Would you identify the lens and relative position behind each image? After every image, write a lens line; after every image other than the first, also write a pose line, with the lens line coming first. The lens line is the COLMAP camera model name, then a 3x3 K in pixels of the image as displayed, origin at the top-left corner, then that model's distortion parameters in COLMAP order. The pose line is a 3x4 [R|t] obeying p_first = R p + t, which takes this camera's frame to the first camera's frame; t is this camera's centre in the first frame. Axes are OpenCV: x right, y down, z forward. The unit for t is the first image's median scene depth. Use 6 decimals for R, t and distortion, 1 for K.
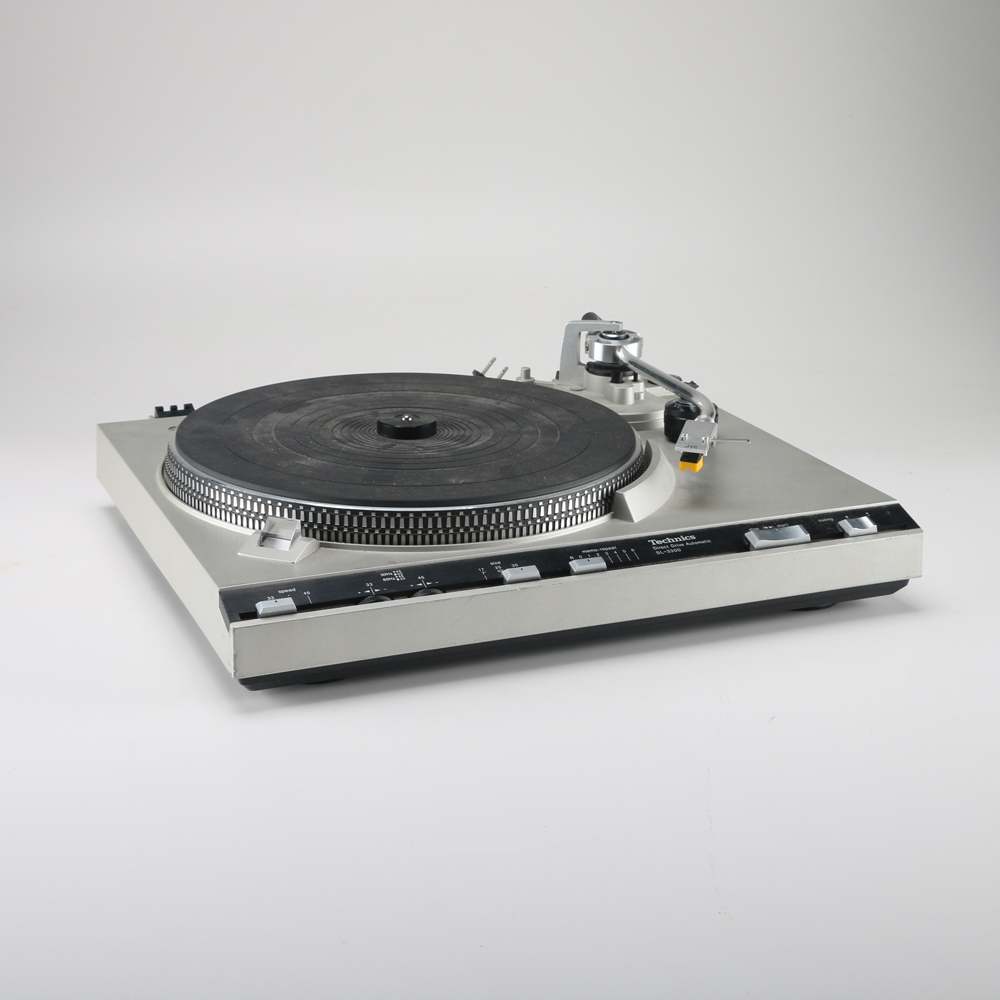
lens RADIAL K [[1966.6, 0, 500.0], [0, 1966.6, 500.0], [0, 0, 1]] dist [0.040994, 0.045380]
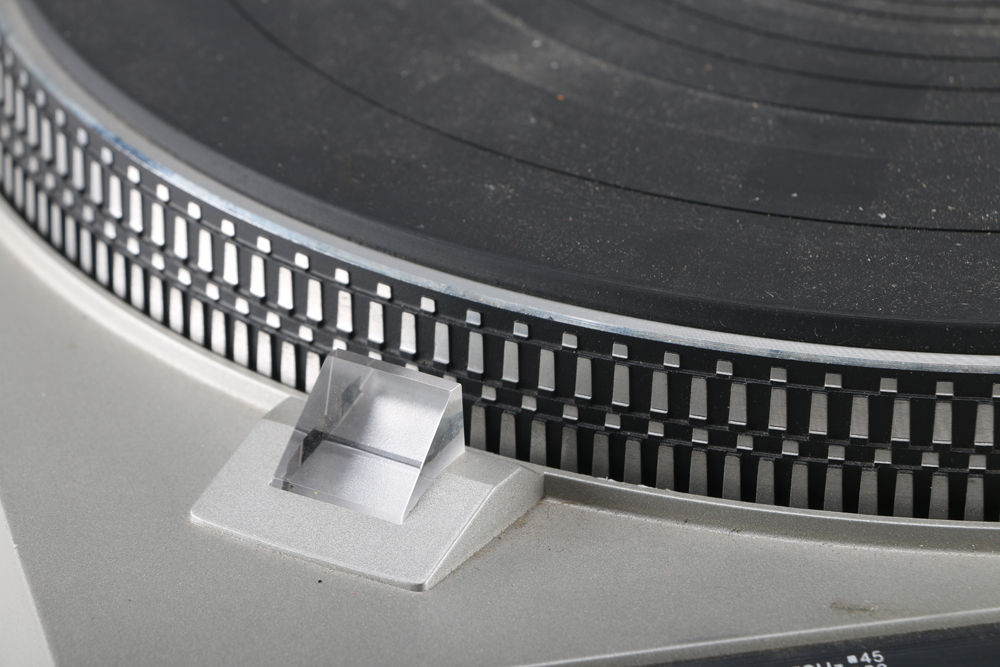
lens RADIAL K [[5615.4, 0, 500.0], [0, 5615.4, 333.5], [0, 0, 1]] dist [1.115094, -1.380213]
pose [[0.988864, 0.060291, -0.136062, -0.007161], [-0.037733, 0.985961, 0.162655, -0.102699], [0.143959, -0.155710, 0.977257, 0.350410]]
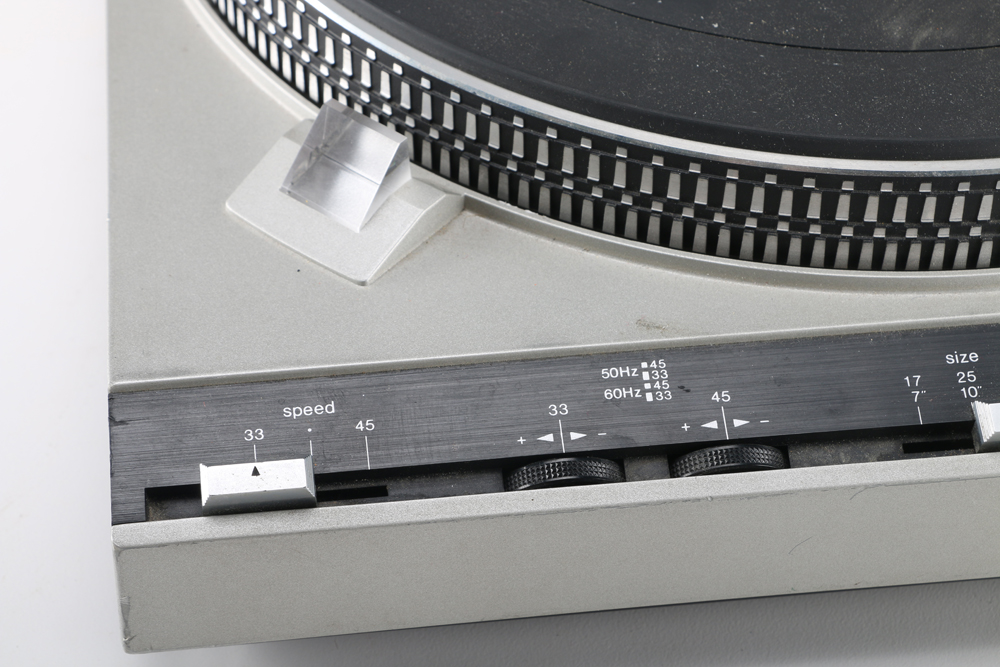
lens RADIAL K [[2454.4, 0, 500.0], [0, 2454.4, 333.5], [0, 0, 1]] dist [0.122326, 0.402497]
pose [[0.962160, 0.185392, -0.199694, 0.004885], [-0.080988, 0.894313, 0.440052, -0.146371], [0.260171, -0.407228, 0.875487, 0.612503]]
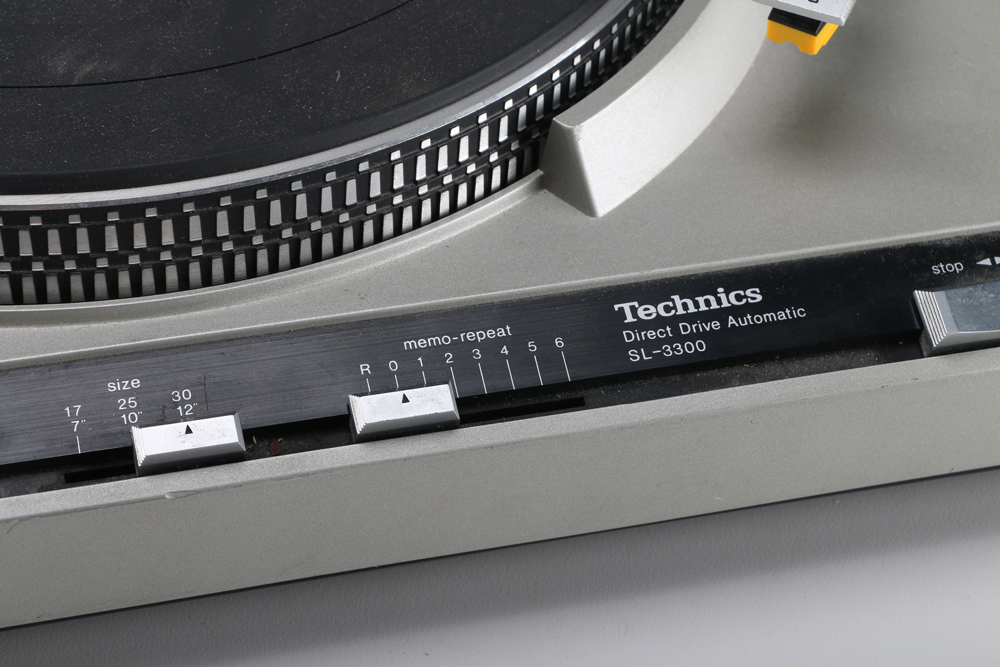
lens RADIAL K [[2454.4, 0, 500.0], [0, 2454.4, 333.5], [0, 0, 1]] dist [0.122326, 0.402497]
pose [[0.988578, 0.118664, -0.092914, 0.097924], [-0.070076, 0.907716, 0.413693, -0.152390], [0.133430, -0.402456, 0.905663, 0.626197]]
